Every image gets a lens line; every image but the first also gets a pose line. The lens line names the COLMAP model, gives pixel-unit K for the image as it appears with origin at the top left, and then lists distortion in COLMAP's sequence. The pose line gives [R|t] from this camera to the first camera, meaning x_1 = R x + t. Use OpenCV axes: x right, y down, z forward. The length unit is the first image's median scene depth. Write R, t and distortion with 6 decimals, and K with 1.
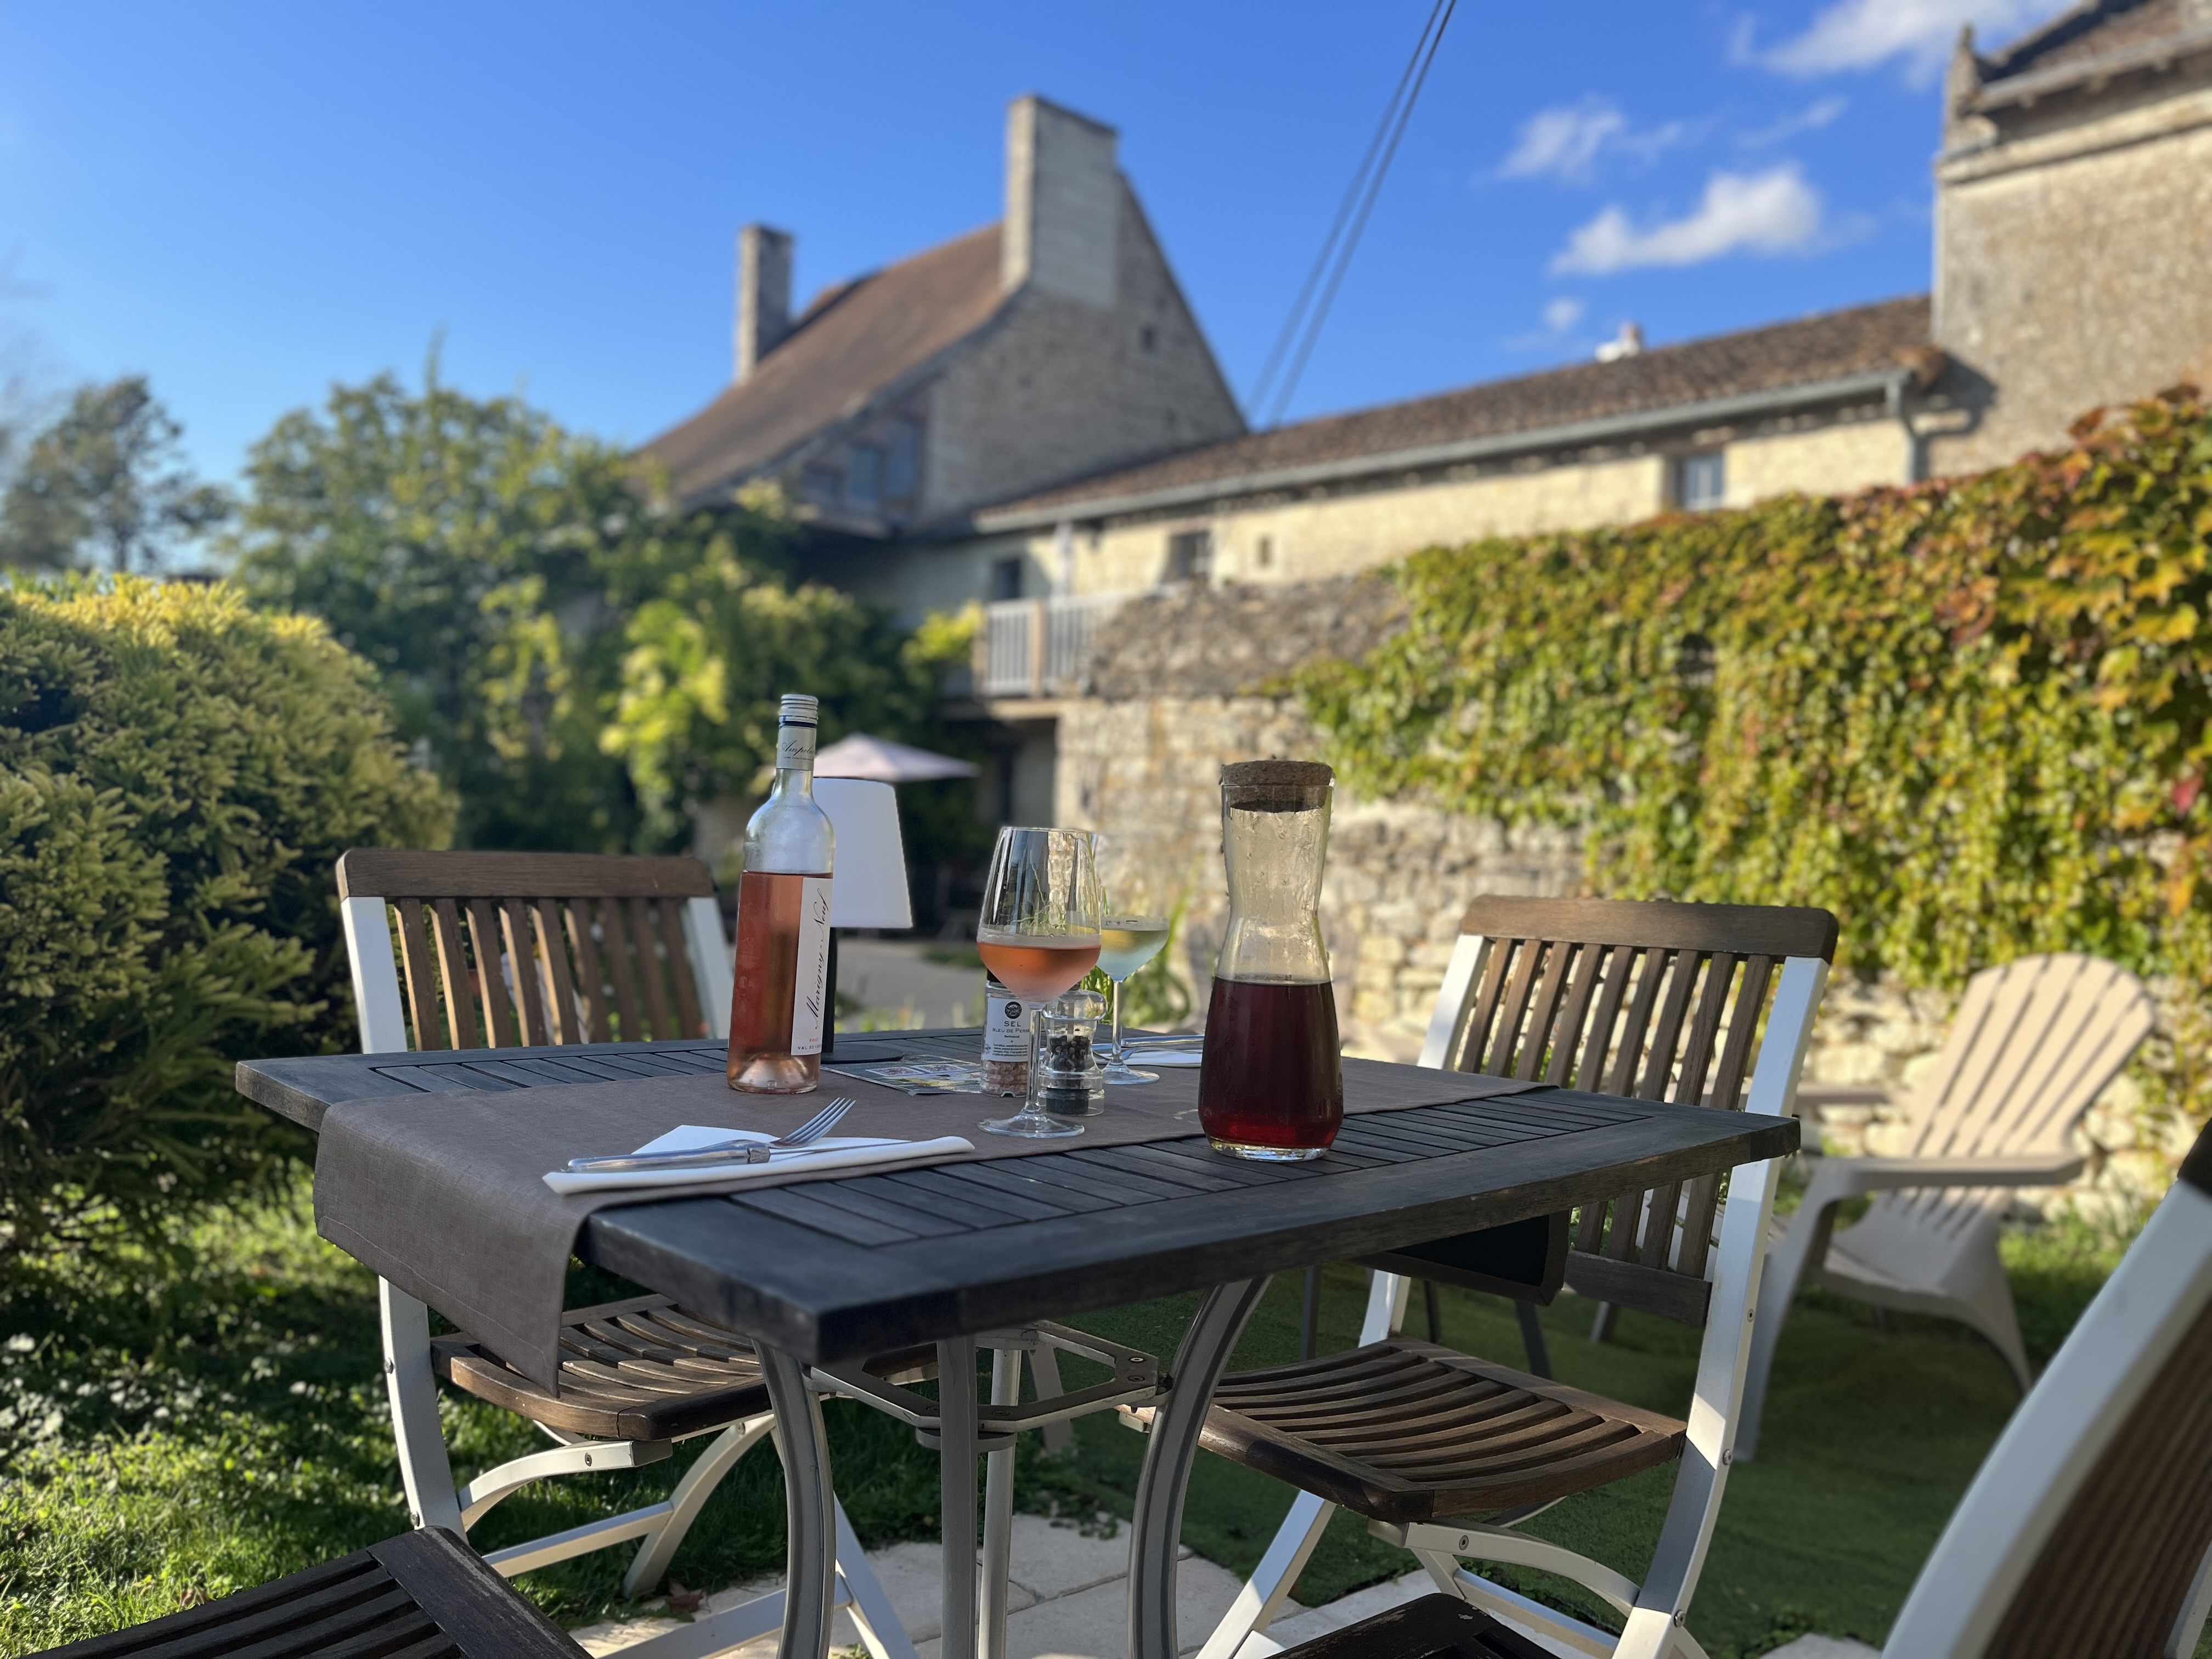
lens RADIAL K [[1710.9, 0, 1106.0], [0, 1710.9, 829.5], [0, 0, 1]] dist [0.049110, -0.080070]
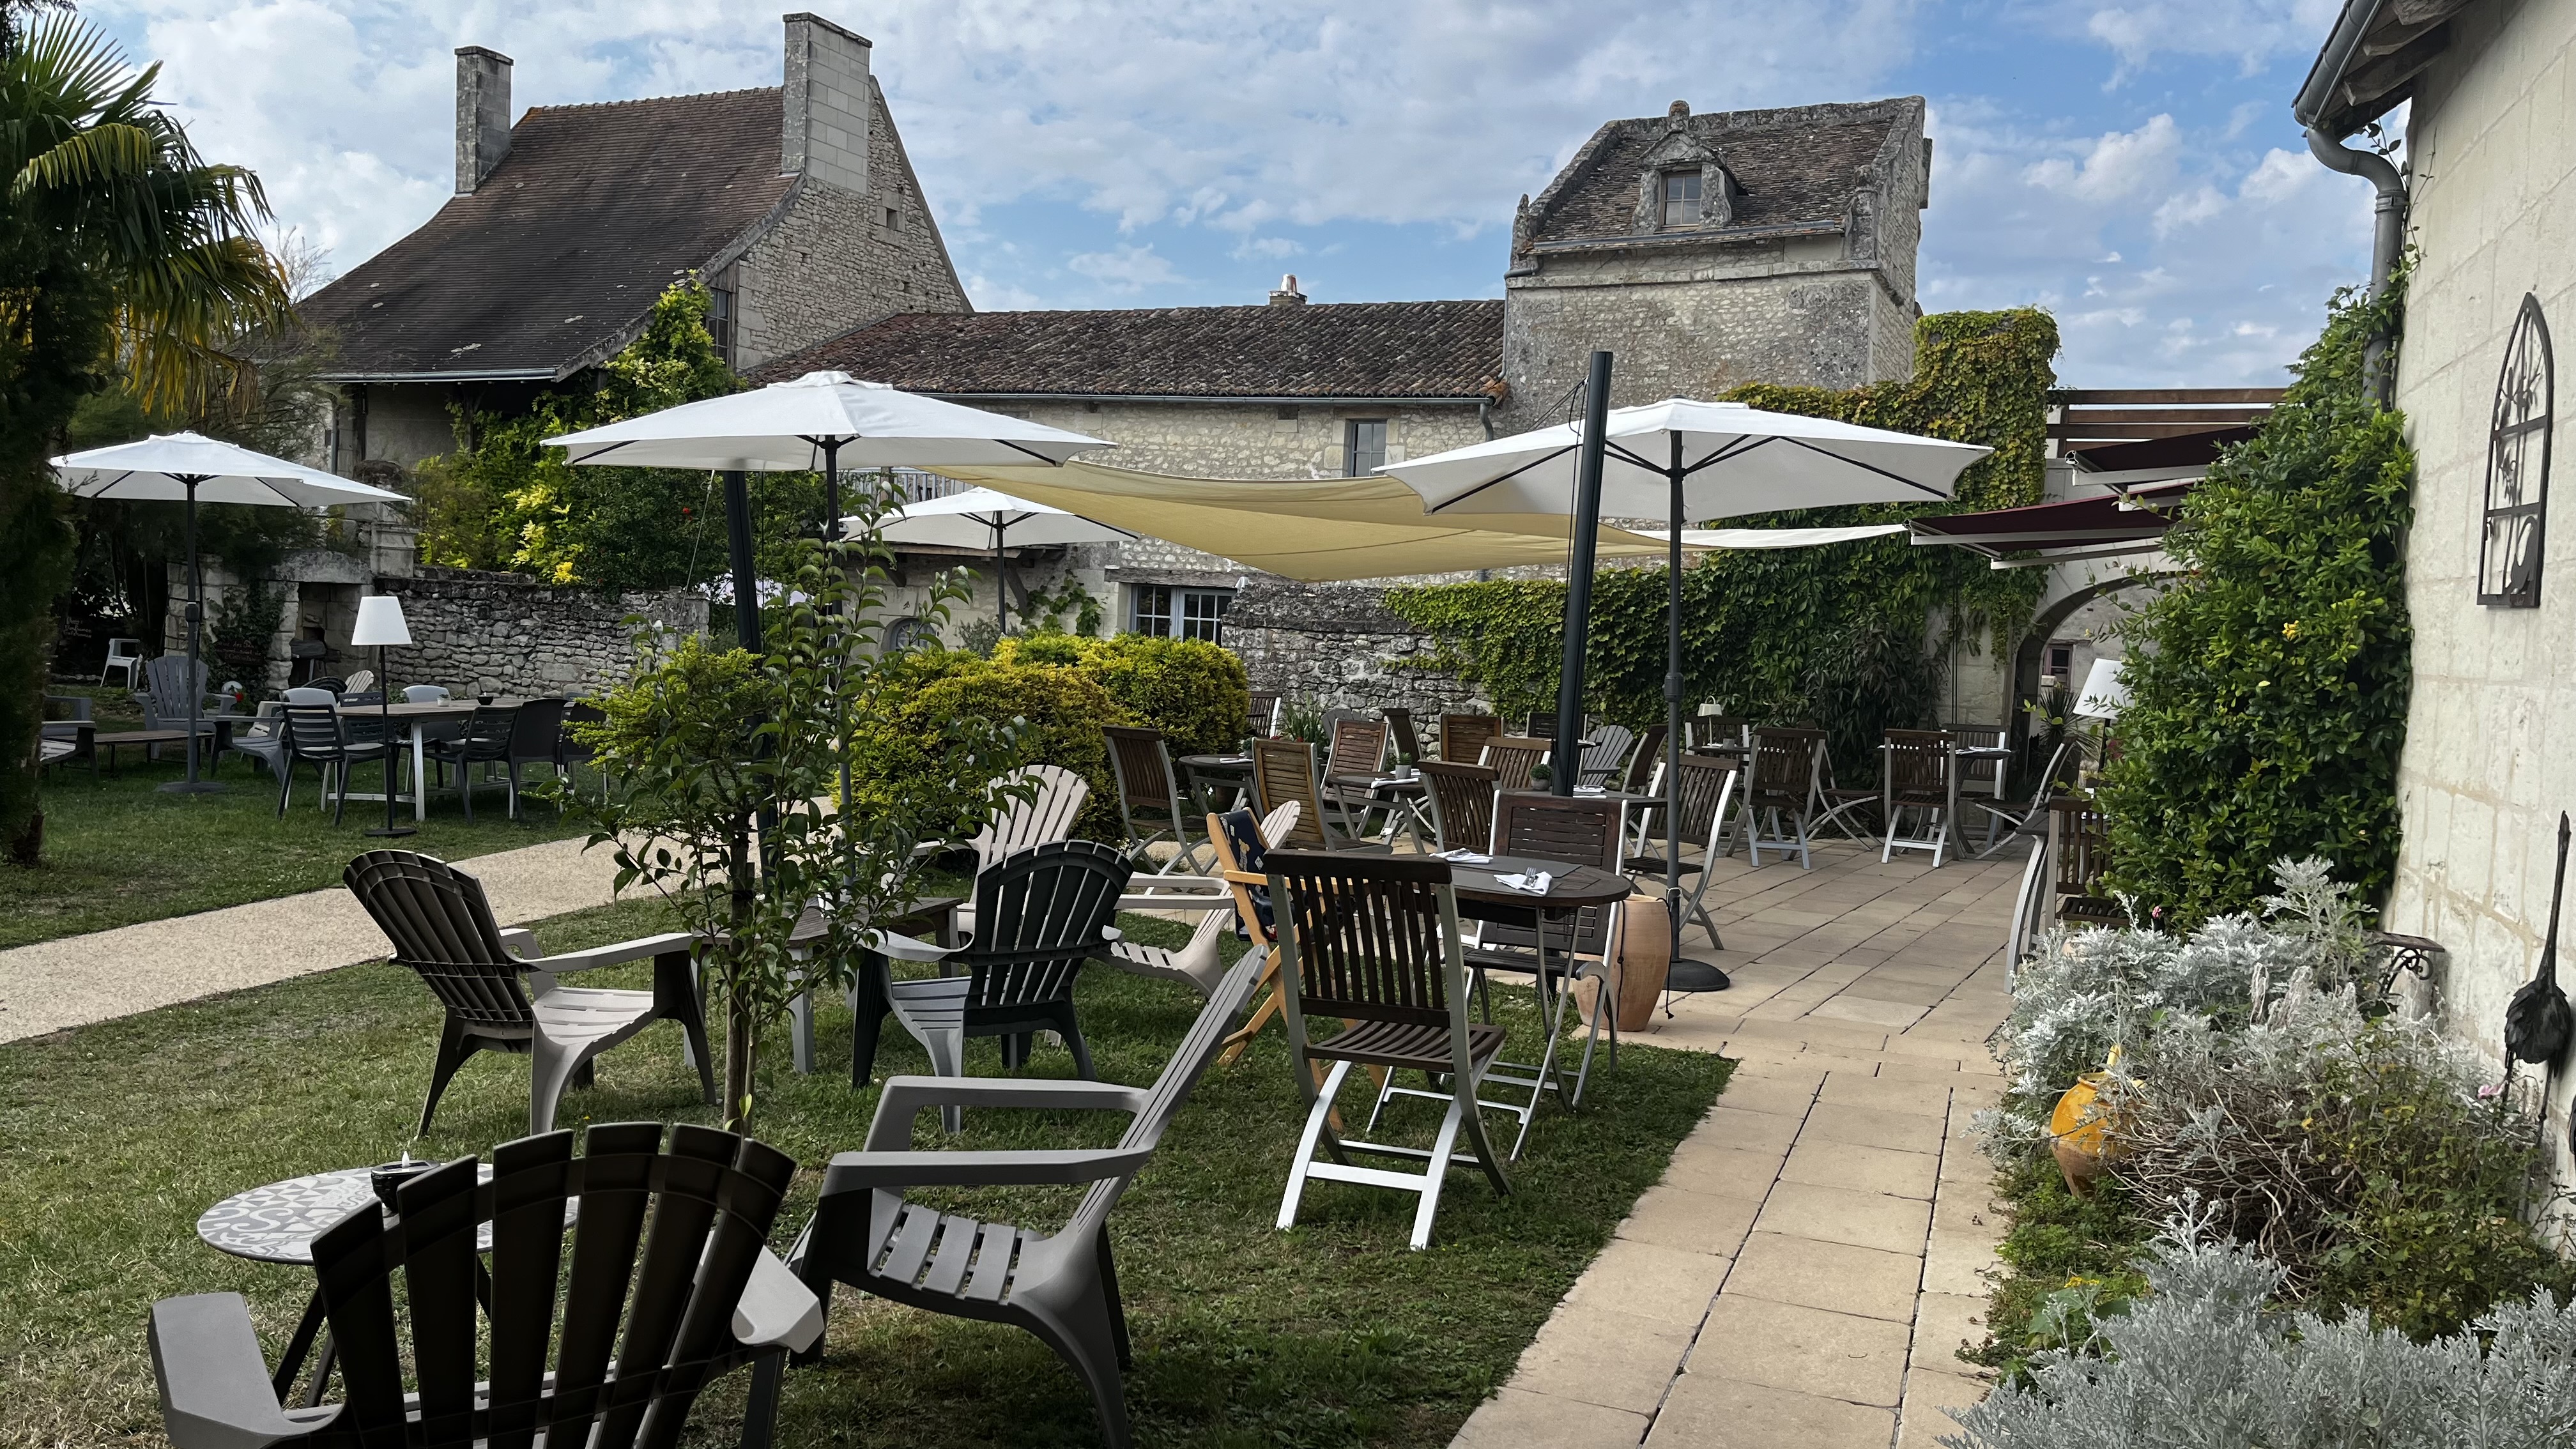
lens RADIAL K [[2019.4, 0, 1288.0], [0, 2019.4, 724.5], [0, 0, 1]] dist [0.073986, -0.147783]
pose [[0.926768, -0.013062, 0.375408, -0.293839], [-0.012157, 0.997829, 0.064732, -0.034773], [-0.375438, -0.064555, 0.924596, -0.496300]]
